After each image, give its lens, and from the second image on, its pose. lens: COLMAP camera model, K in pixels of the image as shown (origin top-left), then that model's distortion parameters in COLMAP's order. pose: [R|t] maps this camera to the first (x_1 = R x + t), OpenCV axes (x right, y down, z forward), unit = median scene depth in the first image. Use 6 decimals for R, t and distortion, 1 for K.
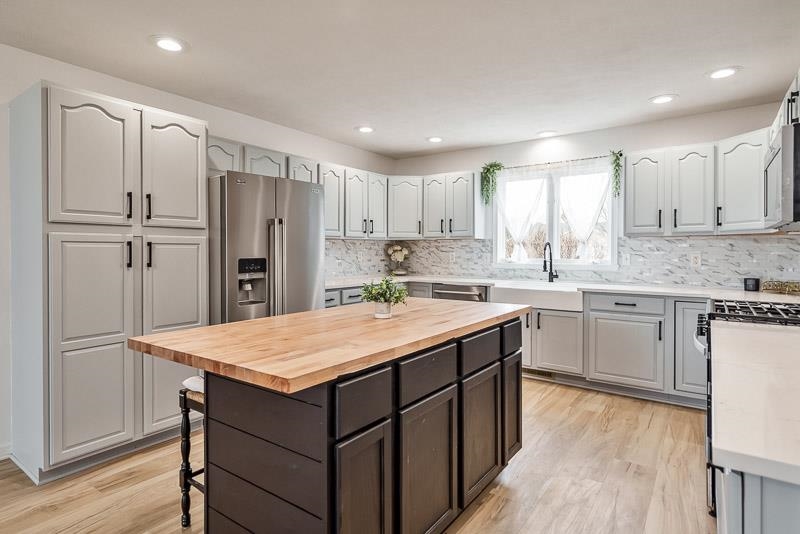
lens RADIAL K [[427.2, 0, 401.7], [0, 427.2, 254.5], [0, 0, 1]] dist [0.002249, -0.001121]
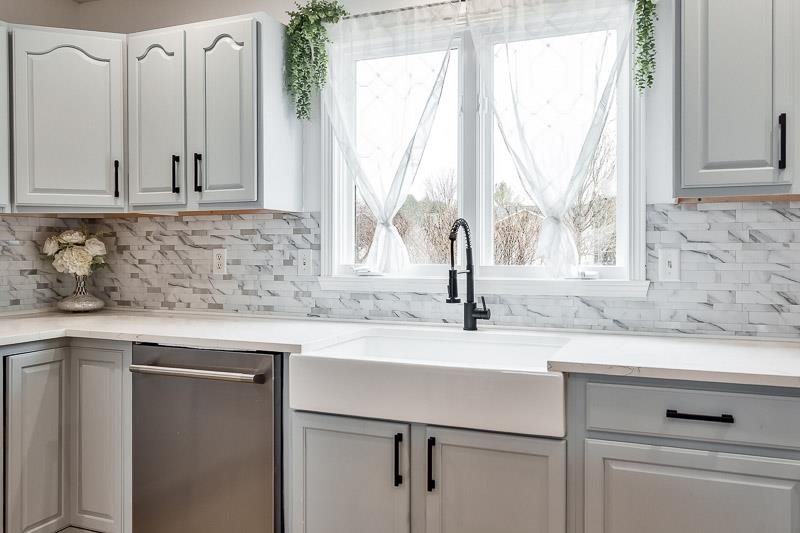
lens RADIAL K [[652.9, 0, 401.7], [0, 652.9, 264.3], [0, 0, 1]] dist [-0.027987, -0.004920]
pose [[0.975837, -0.009354, 0.218301, 0.162381], [0.005967, 0.999851, 0.016168, -0.000057], [-0.218420, -0.014474, 0.975747, 0.446396]]
